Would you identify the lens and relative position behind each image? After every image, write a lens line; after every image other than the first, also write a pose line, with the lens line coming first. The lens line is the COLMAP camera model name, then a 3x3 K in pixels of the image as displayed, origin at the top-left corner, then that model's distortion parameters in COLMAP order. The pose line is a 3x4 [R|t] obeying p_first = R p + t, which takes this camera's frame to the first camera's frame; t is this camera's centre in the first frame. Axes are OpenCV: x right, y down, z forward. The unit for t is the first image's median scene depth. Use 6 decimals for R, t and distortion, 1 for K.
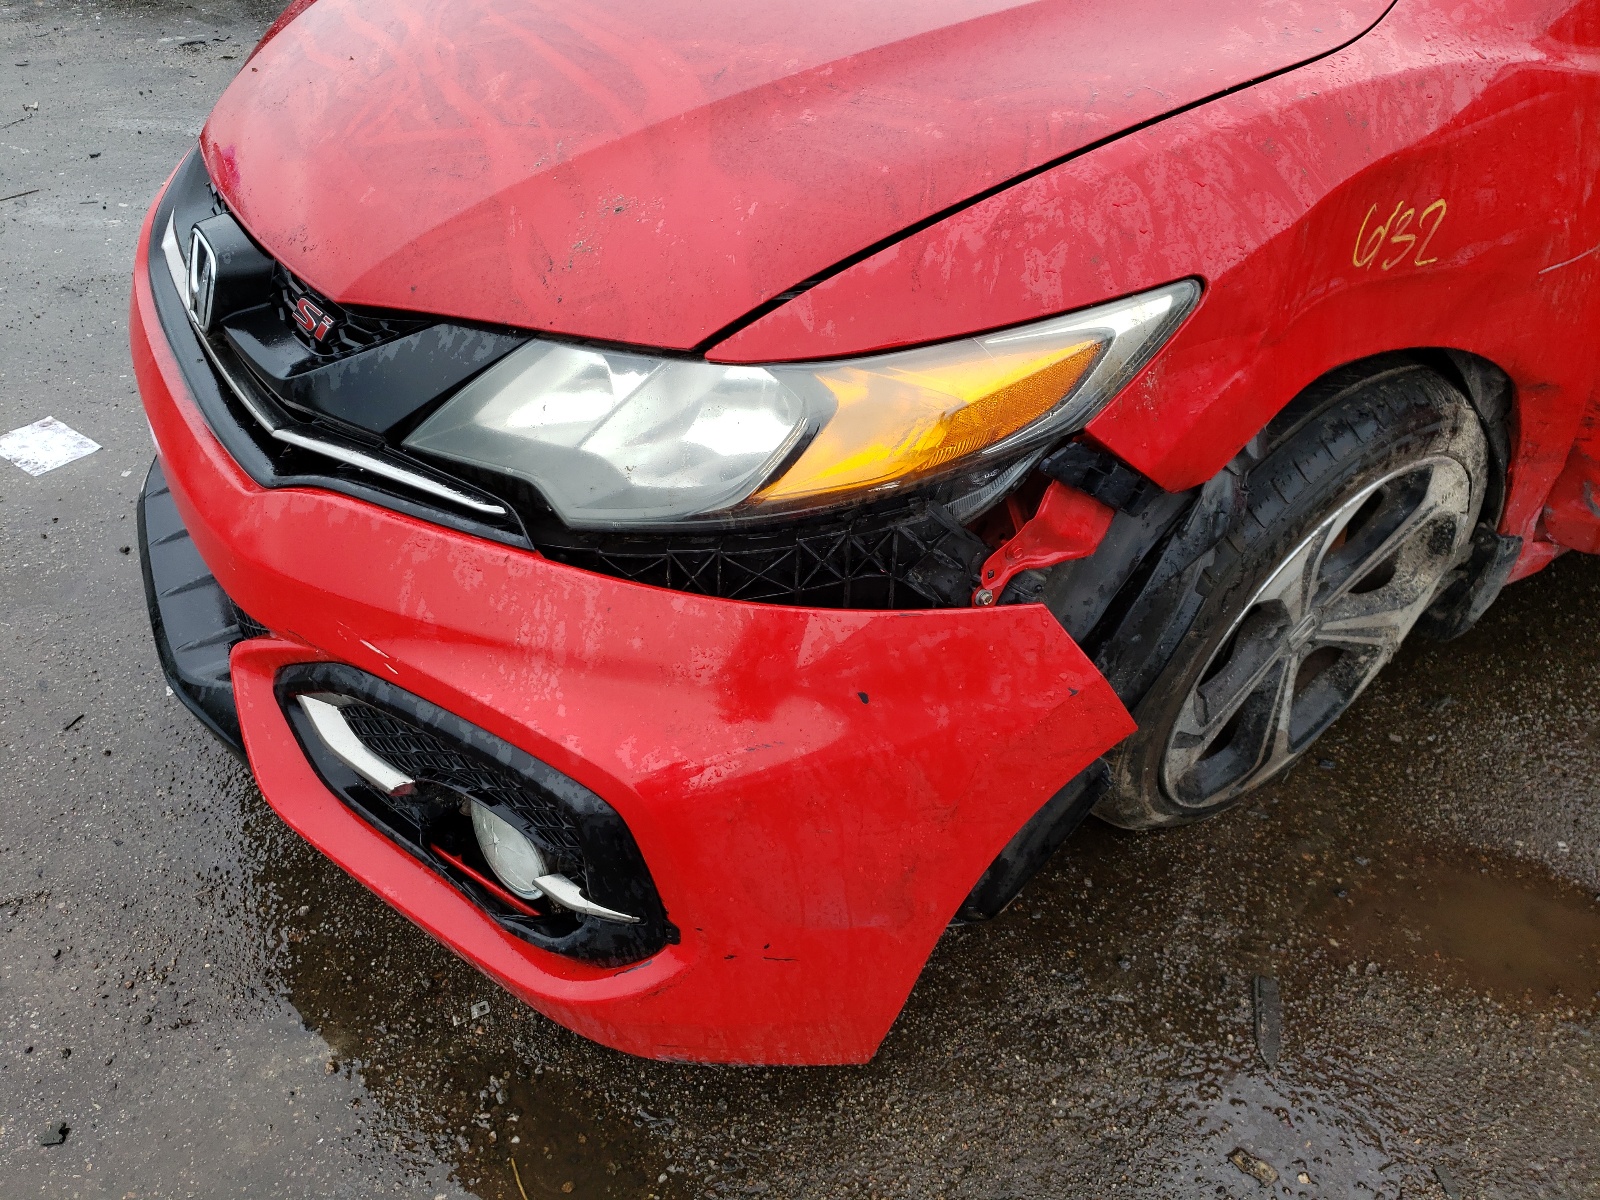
lens RADIAL K [[1204.8, 0, 800.0], [0, 1204.8, 600.0], [0, 0, 1]] dist [0.011448, 0.003119]
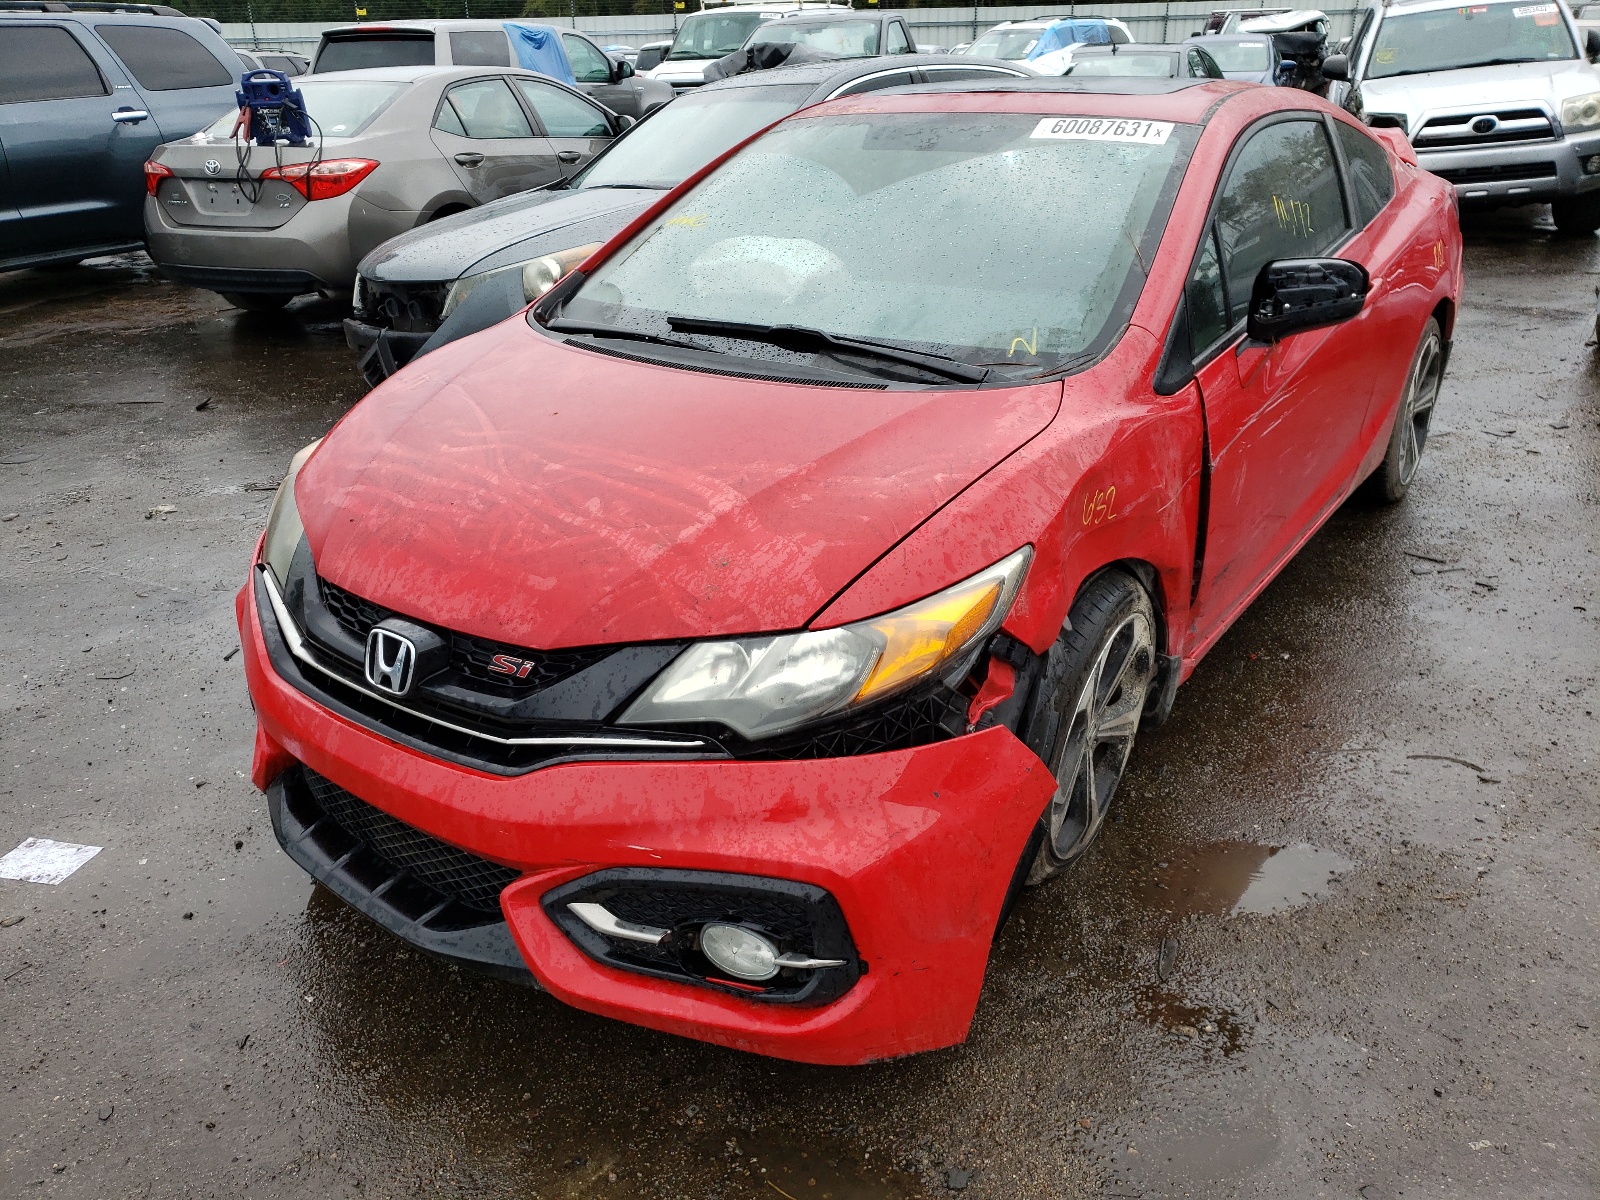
lens RADIAL K [[1216.6, 0, 800.0], [0, 1216.6, 600.0], [0, 0, 1]] dist [-0.006979, -0.001713]
pose [[0.927047, -0.188115, 0.324341, -0.544061], [0.260476, 0.945330, -0.196221, 0.091159], [-0.269697, 0.266389, 0.925365, -0.570436]]
